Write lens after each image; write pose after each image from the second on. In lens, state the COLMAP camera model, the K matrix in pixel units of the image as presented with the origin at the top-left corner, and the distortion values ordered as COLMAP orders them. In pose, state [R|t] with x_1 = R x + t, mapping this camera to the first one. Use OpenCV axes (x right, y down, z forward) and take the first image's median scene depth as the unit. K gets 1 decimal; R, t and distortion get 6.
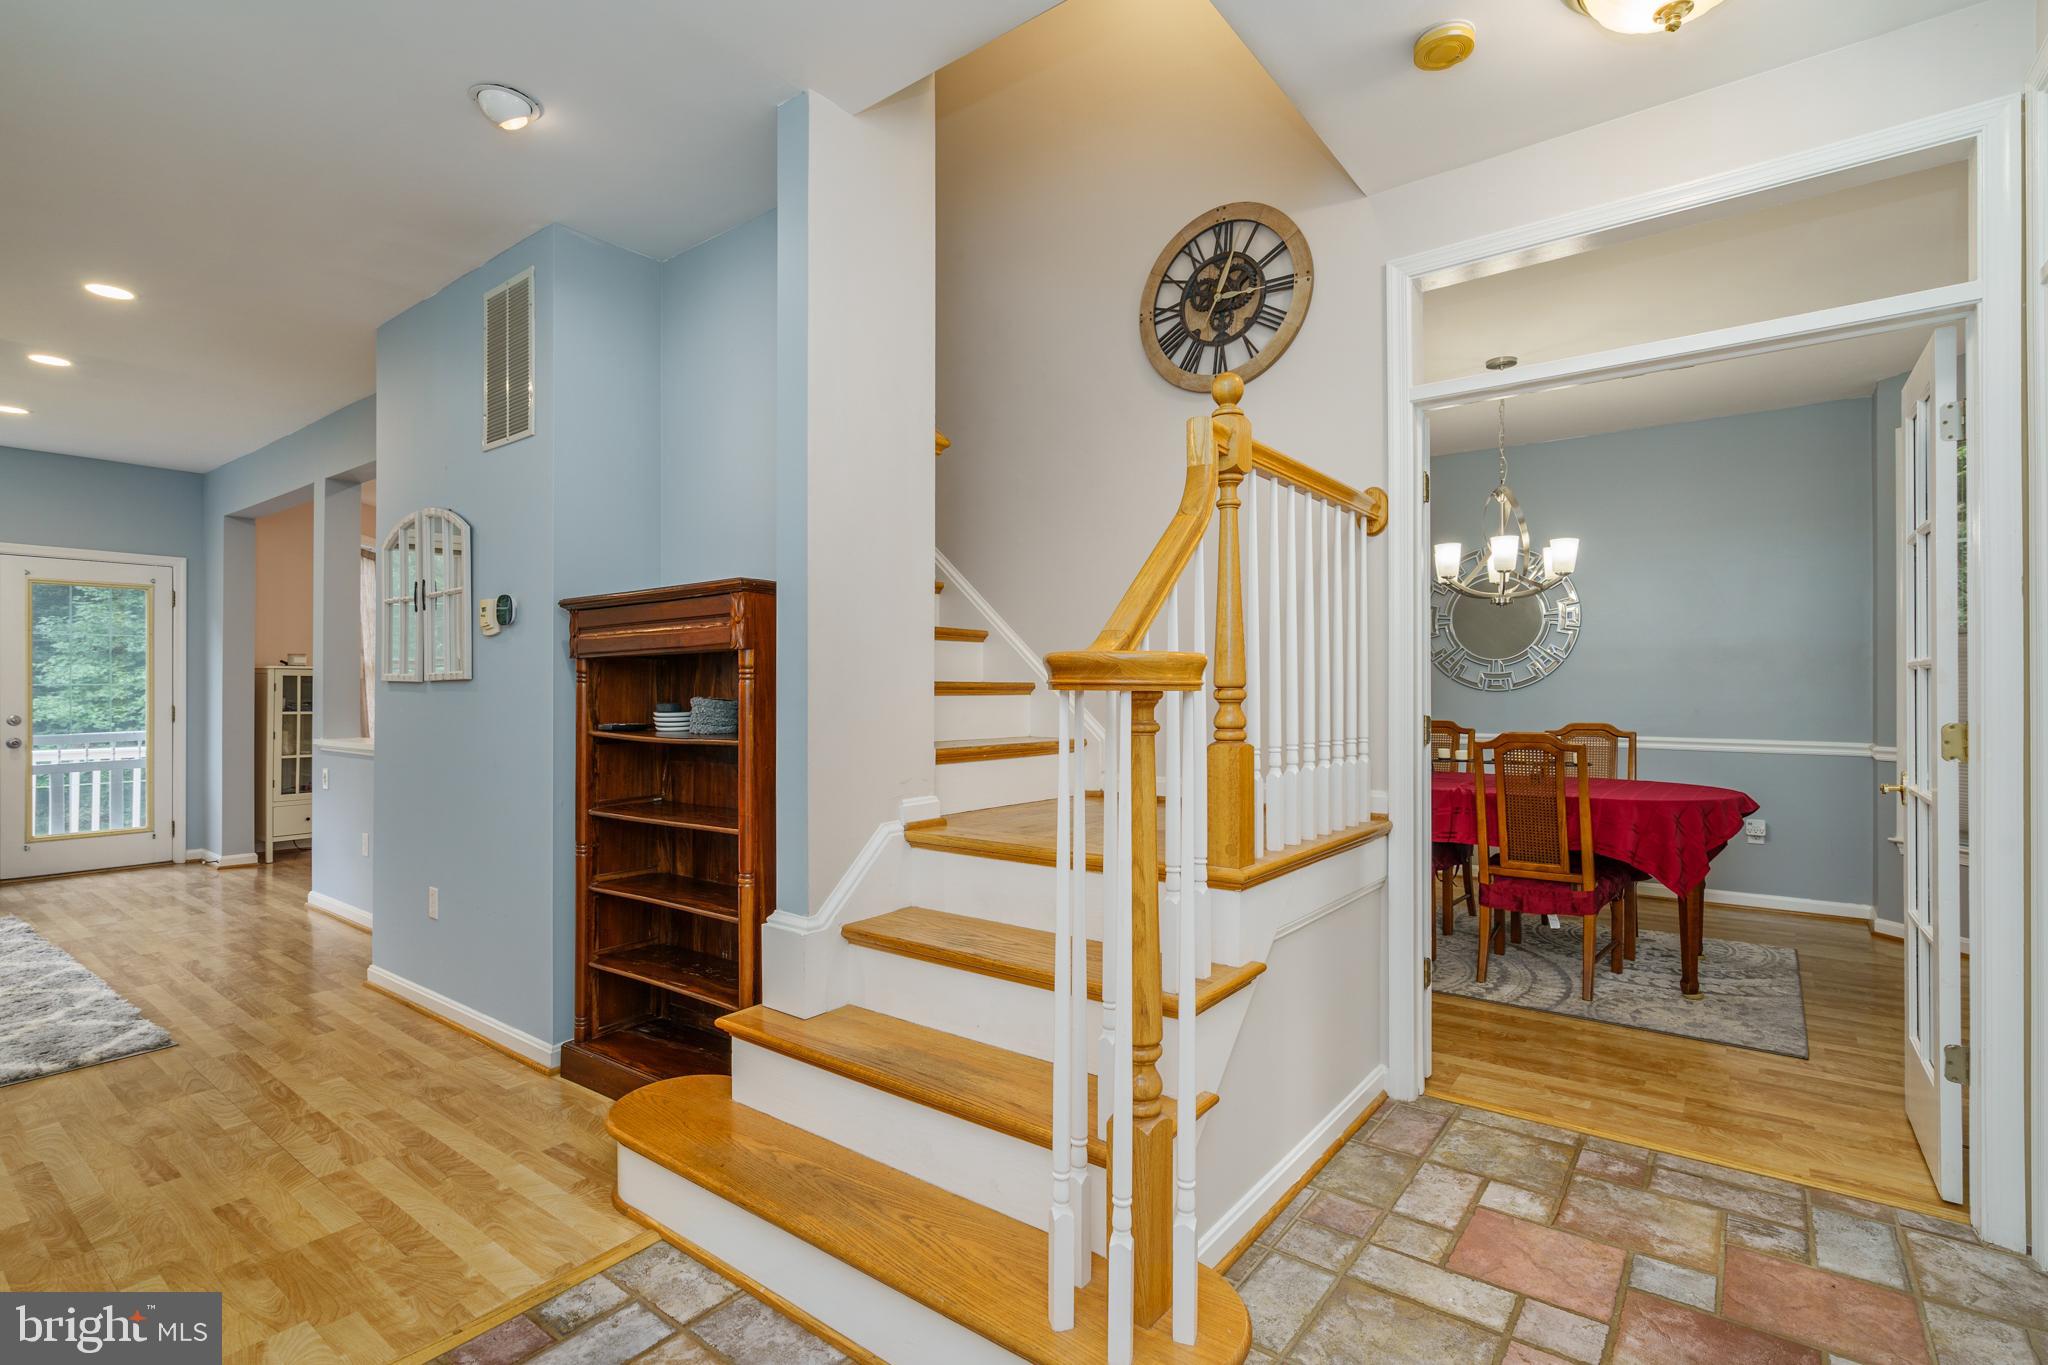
lens RADIAL K [[944.5, 0, 991.6], [0, 944.5, 684.5], [0, 0, 1]] dist [0.013821, 0.000152]
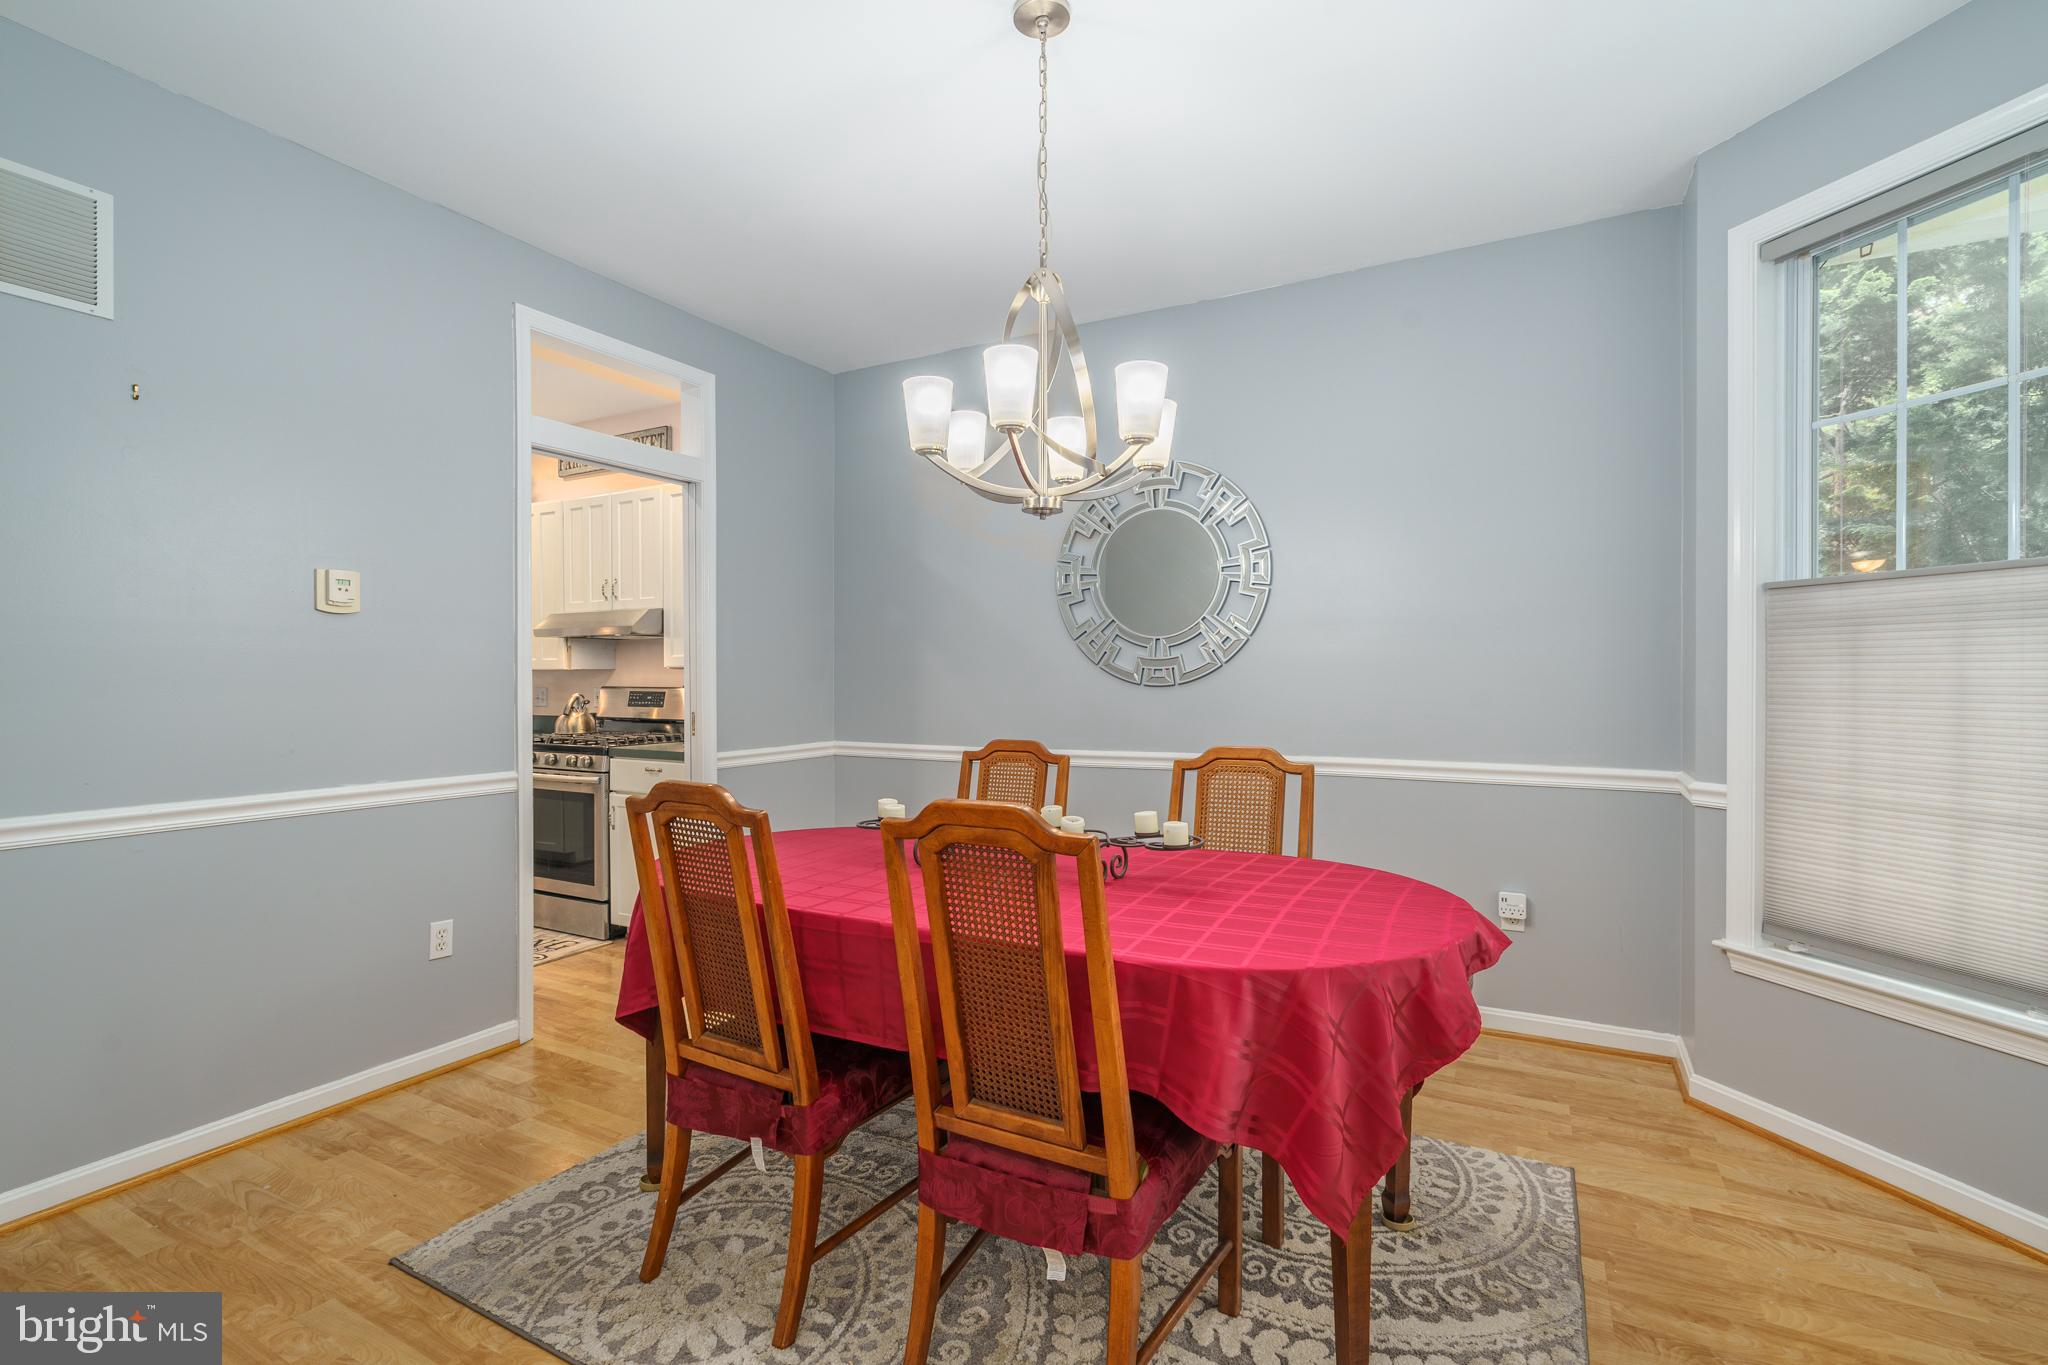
lens RADIAL K [[910.5, 0, 988.1], [0, 910.5, 683.0], [0, 0, 1]] dist [0.001391, 0.000347]
pose [[0.989764, 0.000060, 0.142716, 0.416382], [-0.001272, 0.999964, 0.008400, -0.000011], [-0.142710, -0.008496, 0.989728, 0.508487]]
